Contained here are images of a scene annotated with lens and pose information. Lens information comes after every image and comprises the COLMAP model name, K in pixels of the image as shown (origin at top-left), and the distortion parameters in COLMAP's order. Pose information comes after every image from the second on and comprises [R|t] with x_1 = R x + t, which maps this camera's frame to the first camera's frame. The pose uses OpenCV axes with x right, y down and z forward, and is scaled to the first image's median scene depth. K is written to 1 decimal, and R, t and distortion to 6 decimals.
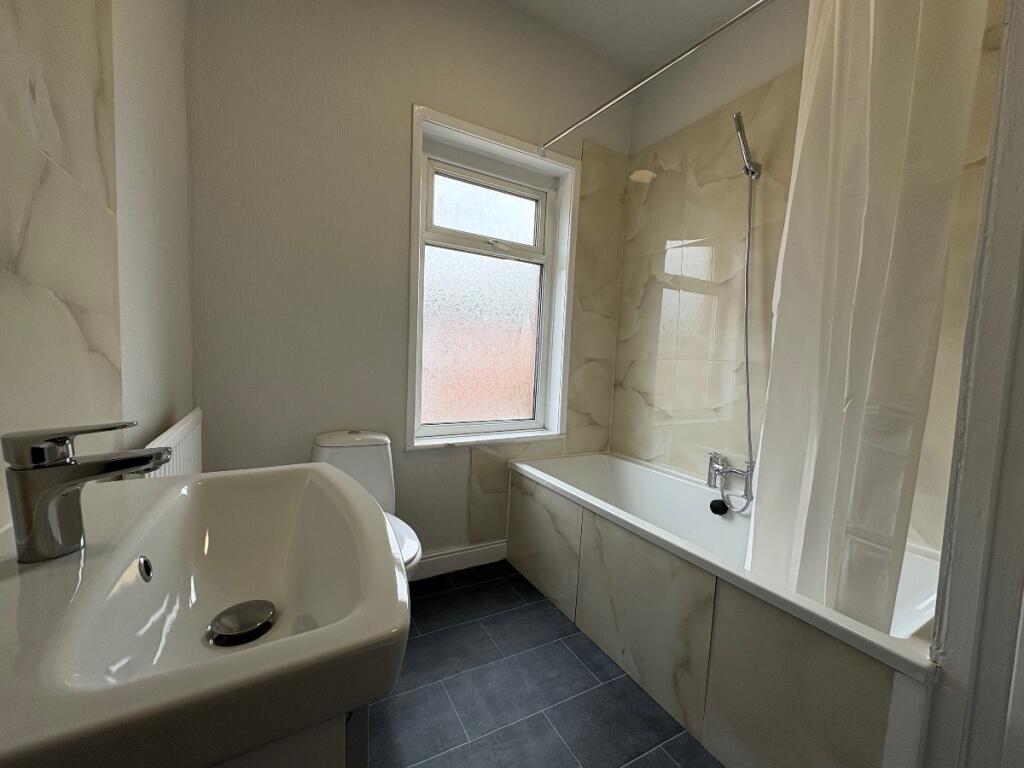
lens RADIAL K [[403.4, 0, 508.8], [0, 403.4, 384.3], [0, 0, 1]] dist [-0.003781, 0.000065]
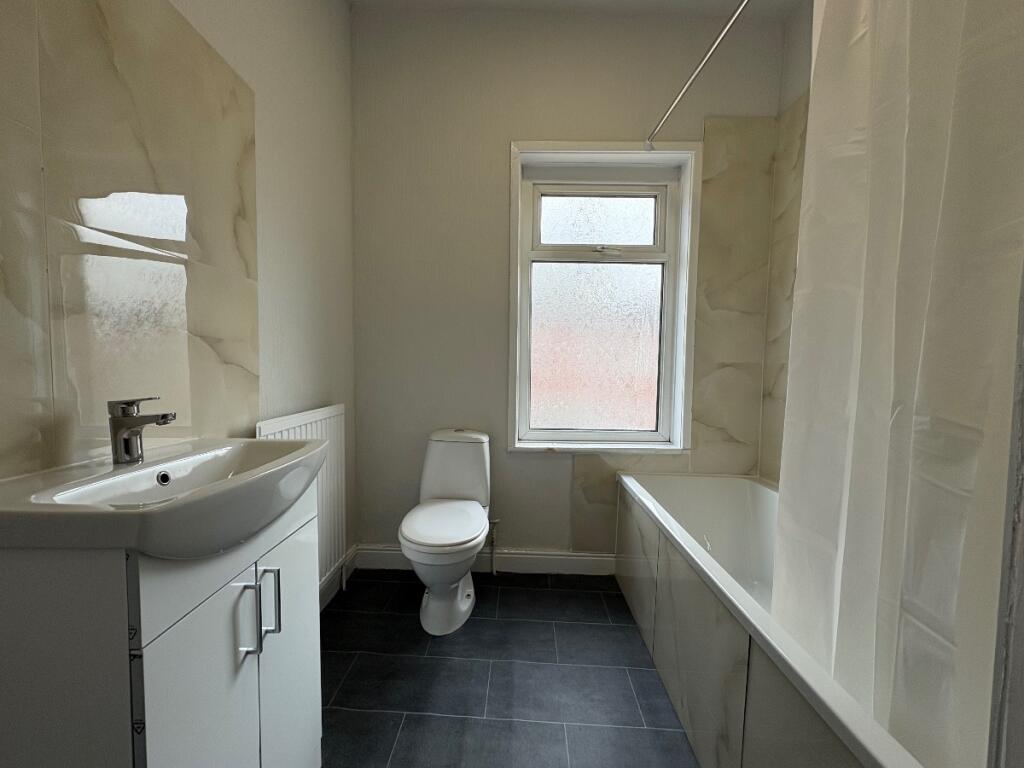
lens RADIAL K [[403.4, 0, 508.8], [0, 403.4, 384.3], [0, 0, 1]] dist [-0.003781, 0.000065]
pose [[0.860671, -0.001626, -0.509158, 0.273534], [-0.014807, 0.999492, -0.028222, 0.012149], [0.508945, 0.031829, 0.860210, 0.039175]]
